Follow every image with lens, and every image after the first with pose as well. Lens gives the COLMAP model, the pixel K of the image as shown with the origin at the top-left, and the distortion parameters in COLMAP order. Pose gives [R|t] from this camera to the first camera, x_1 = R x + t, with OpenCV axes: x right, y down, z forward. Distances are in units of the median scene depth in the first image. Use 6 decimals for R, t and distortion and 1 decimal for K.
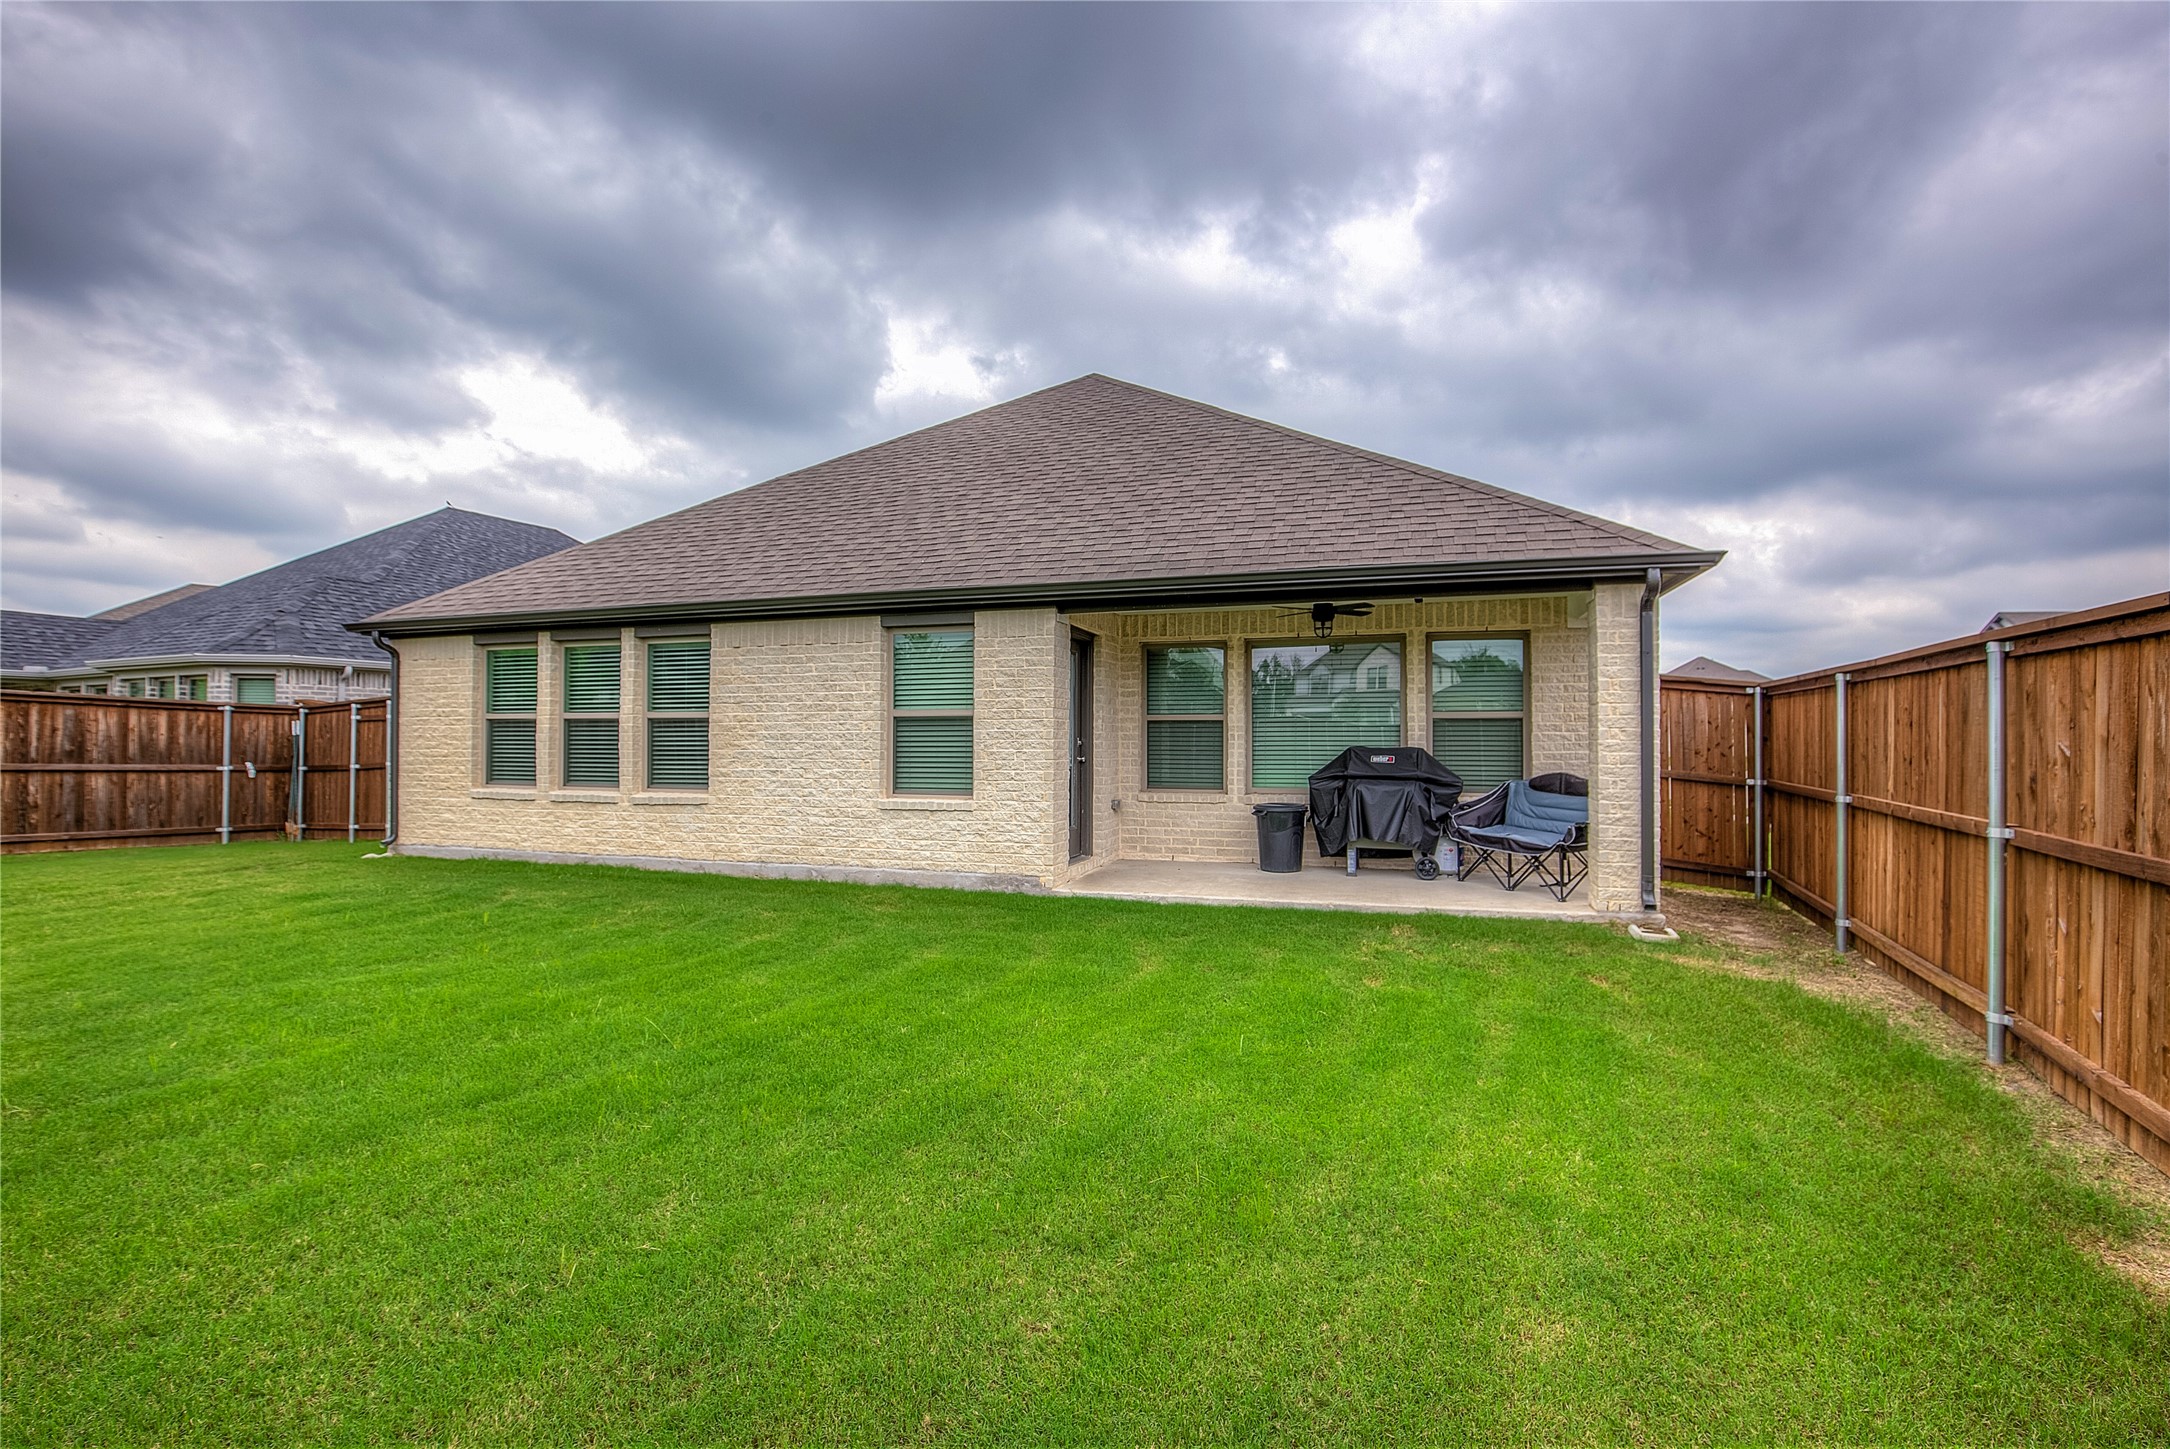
lens RADIAL K [[998.0, 0, 1085.0], [0, 998.0, 724.5], [0, 0, 1]] dist [-0.013592, 0.000295]
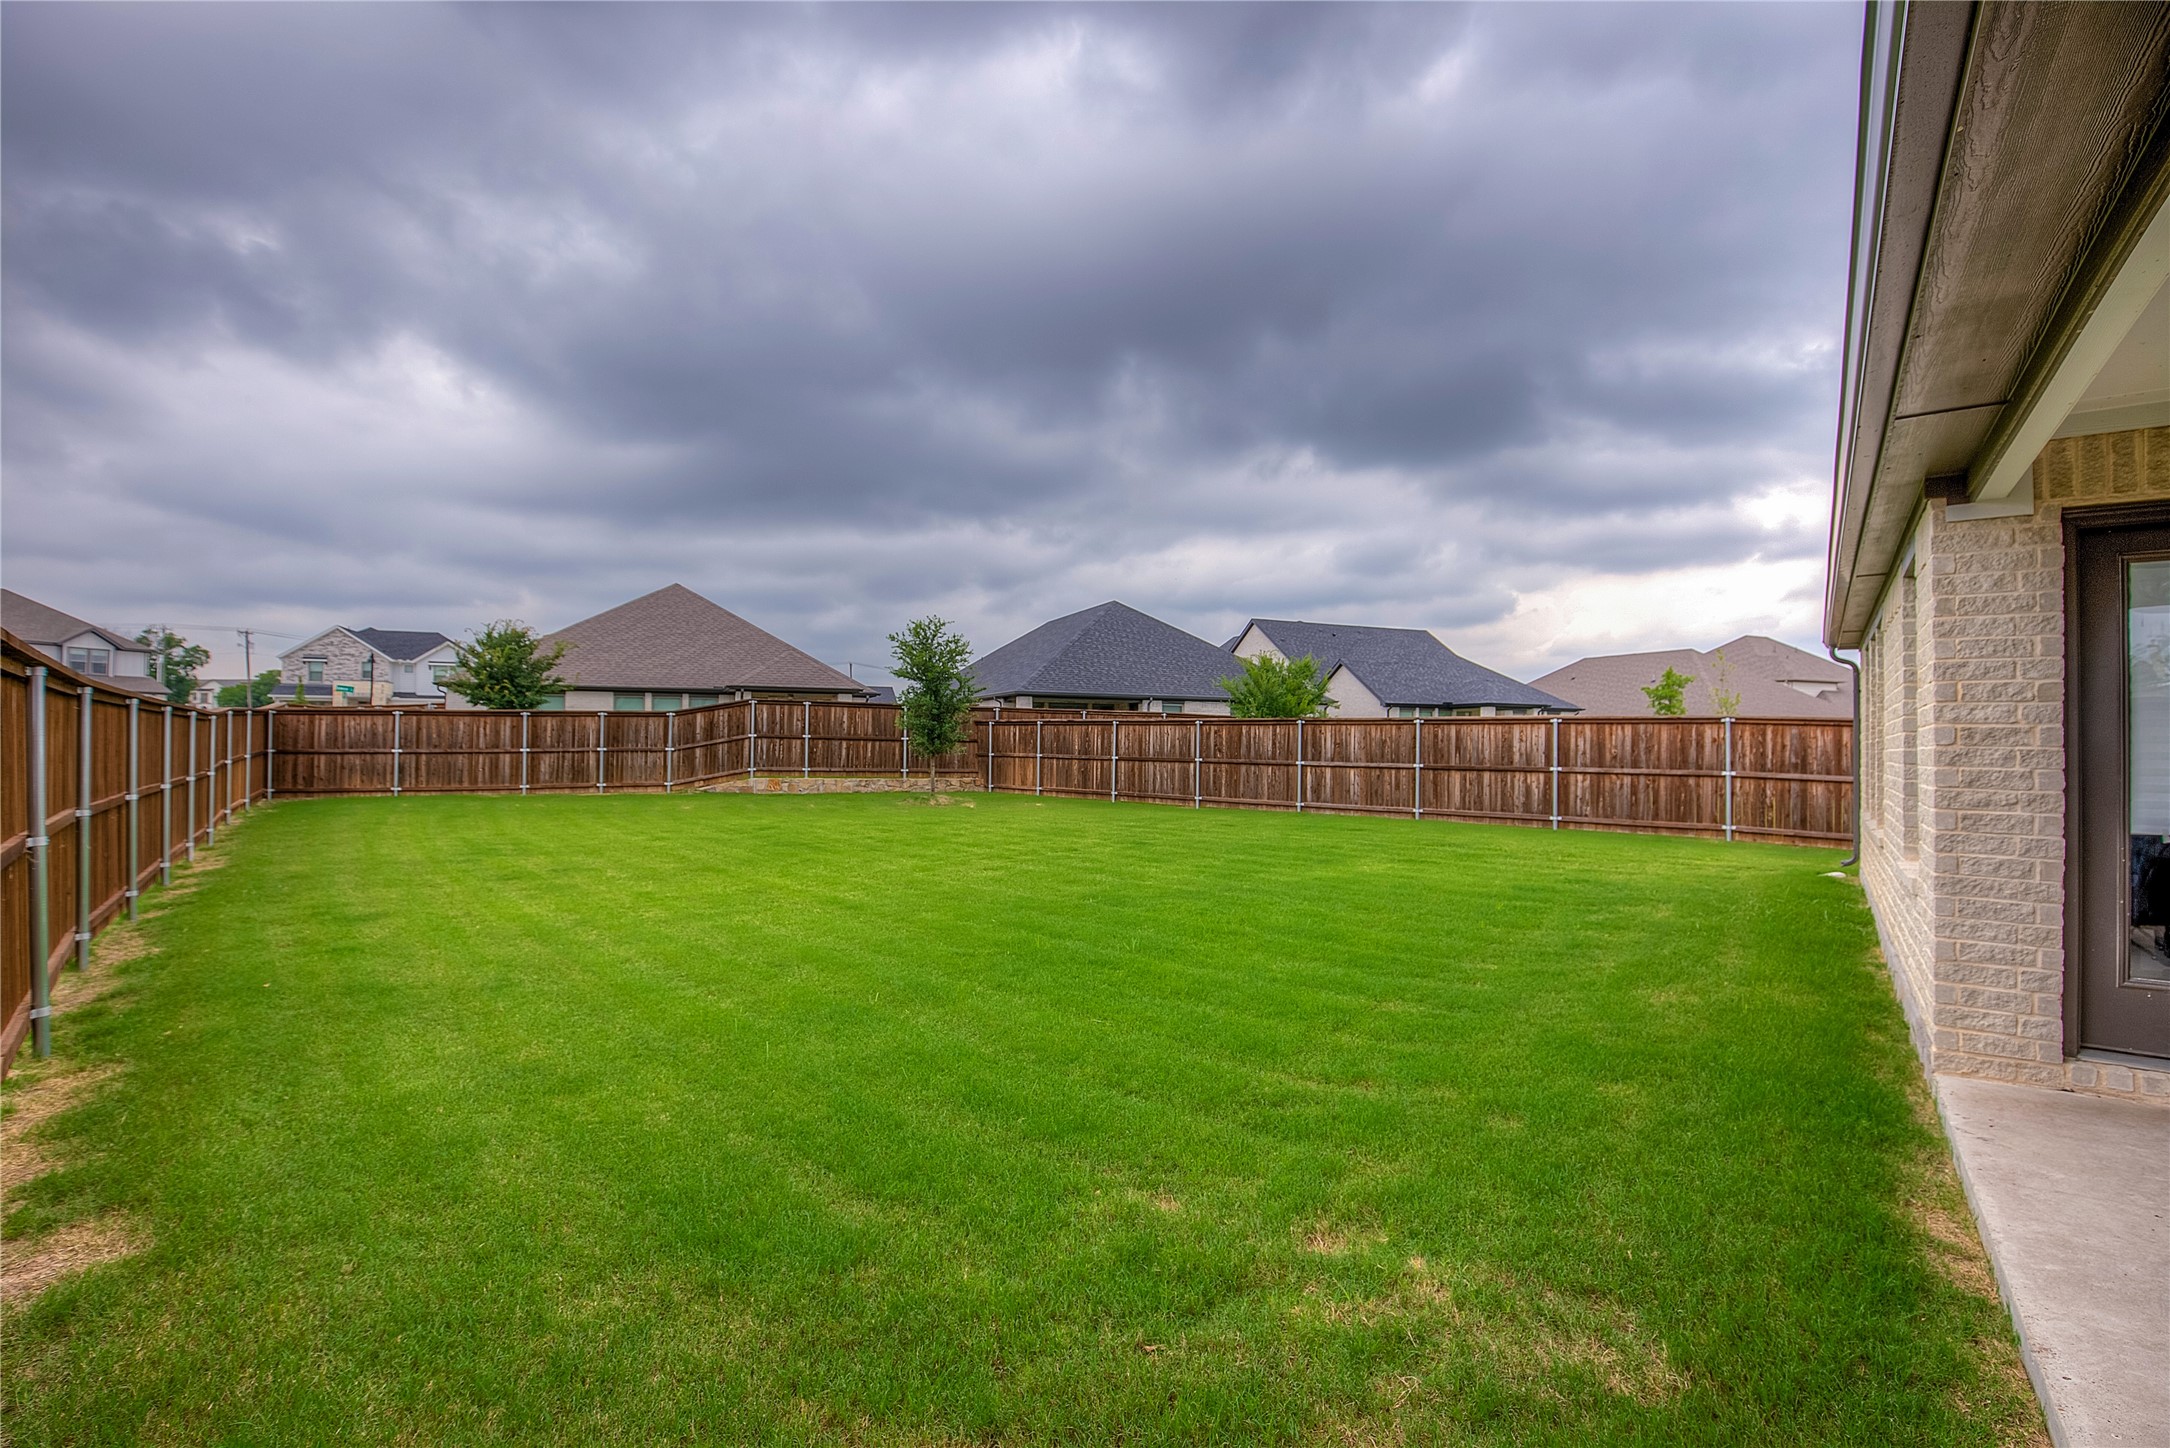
lens RADIAL K [[989.2, 0, 1088.3], [0, 989.2, 724.8], [0, 0, 1]] dist [-0.038008, 0.008806]
pose [[-0.304638, -0.021187, -0.952233, 0.394495], [0.006478, 0.999683, -0.024315, 0.002955], [0.952446, -0.013576, -0.304404, 0.548613]]
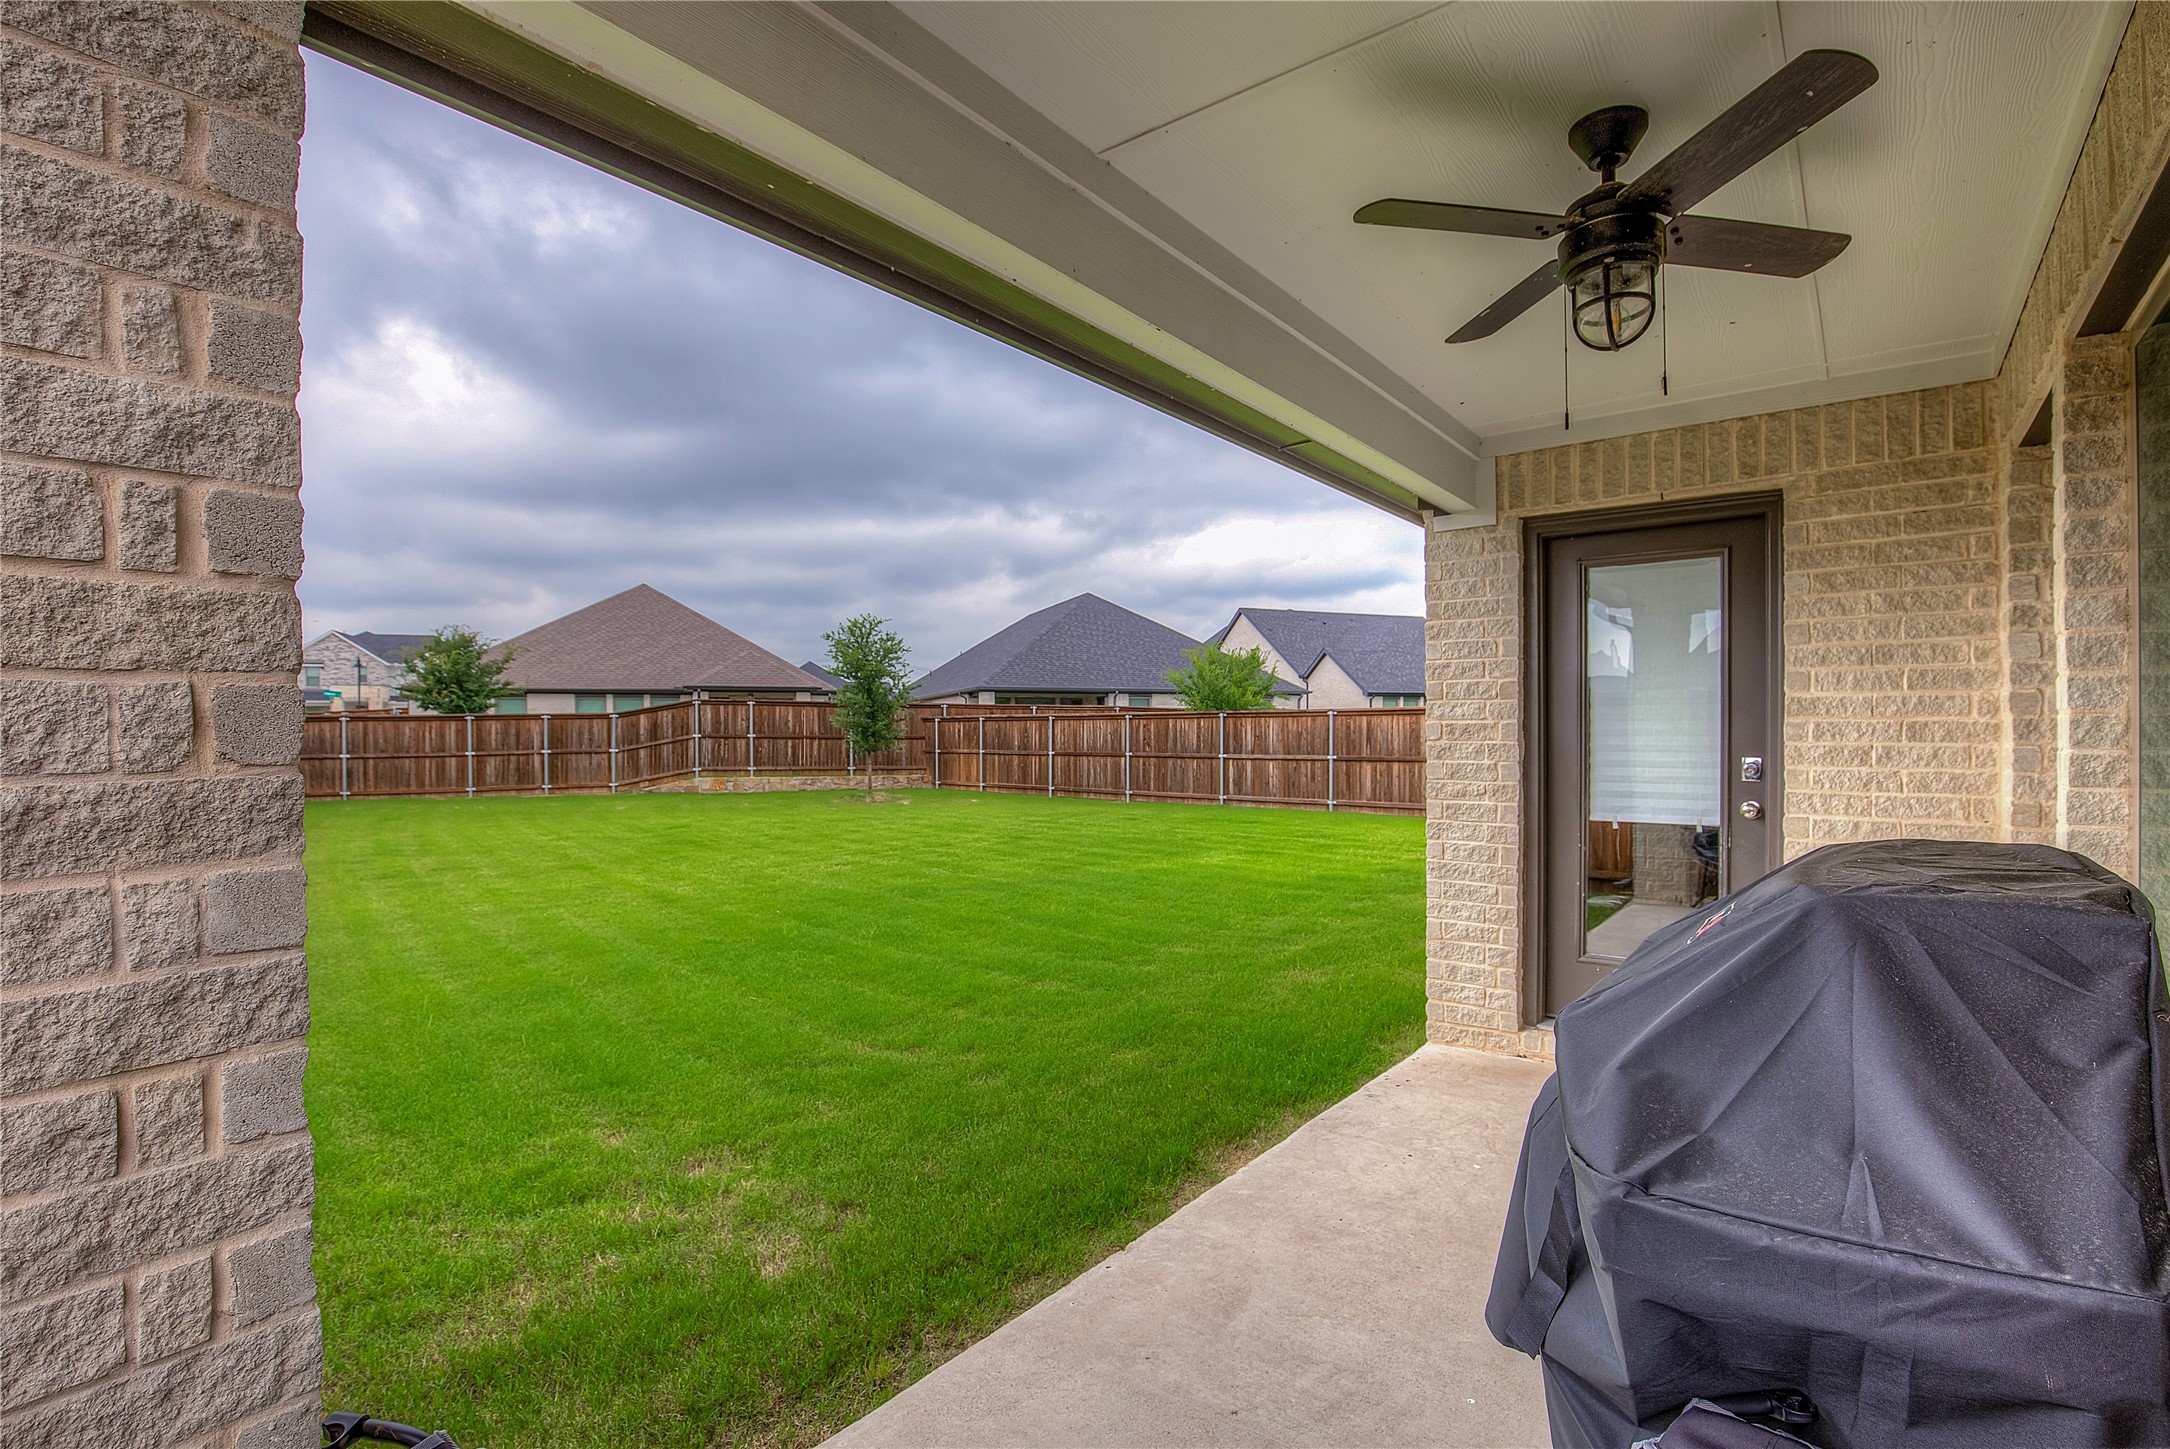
lens RADIAL K [[1015.6, 0, 1090.8], [0, 1015.6, 746.5], [0, 0, 1]] dist [-0.031245, 0.001110]
pose [[-0.331652, 0.010288, -0.943346, 0.384311], [0.020183, 0.999789, 0.003808, 0.002203], [0.943186, -0.017776, -0.331790, 0.738256]]
